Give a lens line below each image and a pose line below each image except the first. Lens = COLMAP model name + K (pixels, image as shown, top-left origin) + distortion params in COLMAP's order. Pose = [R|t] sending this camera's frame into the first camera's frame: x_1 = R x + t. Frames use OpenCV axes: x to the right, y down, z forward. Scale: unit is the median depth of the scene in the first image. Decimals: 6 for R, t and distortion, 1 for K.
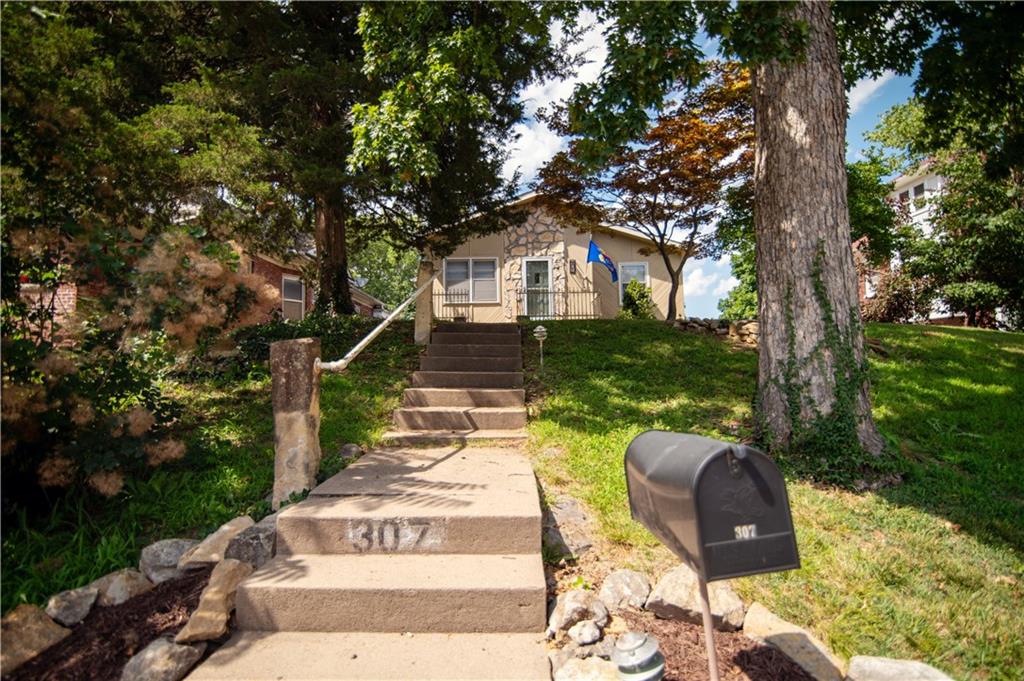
lens RADIAL K [[460.9, 0, 512.0], [0, 460.9, 340.5], [0, 0, 1]] dist [0.014666, 0.000245]
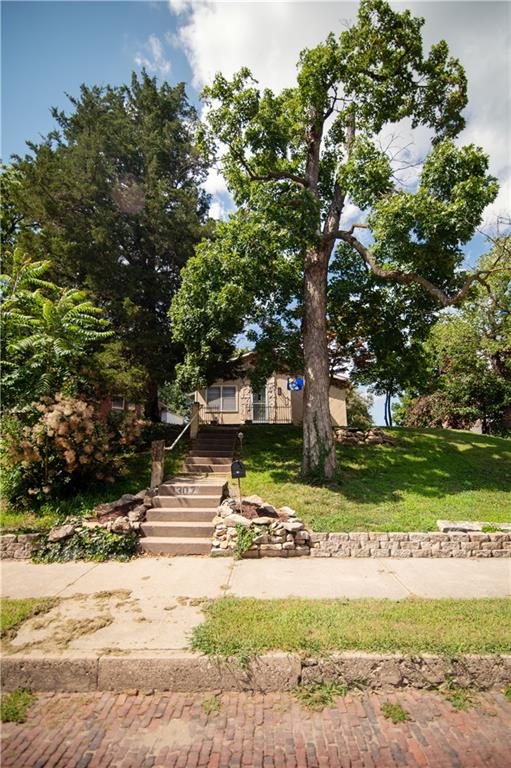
lens RADIAL K [[345.6, 0, 255.5], [0, 345.6, 384.0], [0, 0, 1]] dist [0.014666, 0.000245]
pose [[0.999914, 0.006078, -0.011653, 0.162845], [-0.007516, 0.991795, -0.127616, -0.053901], [0.010781, 0.127693, 0.991755, -0.912056]]
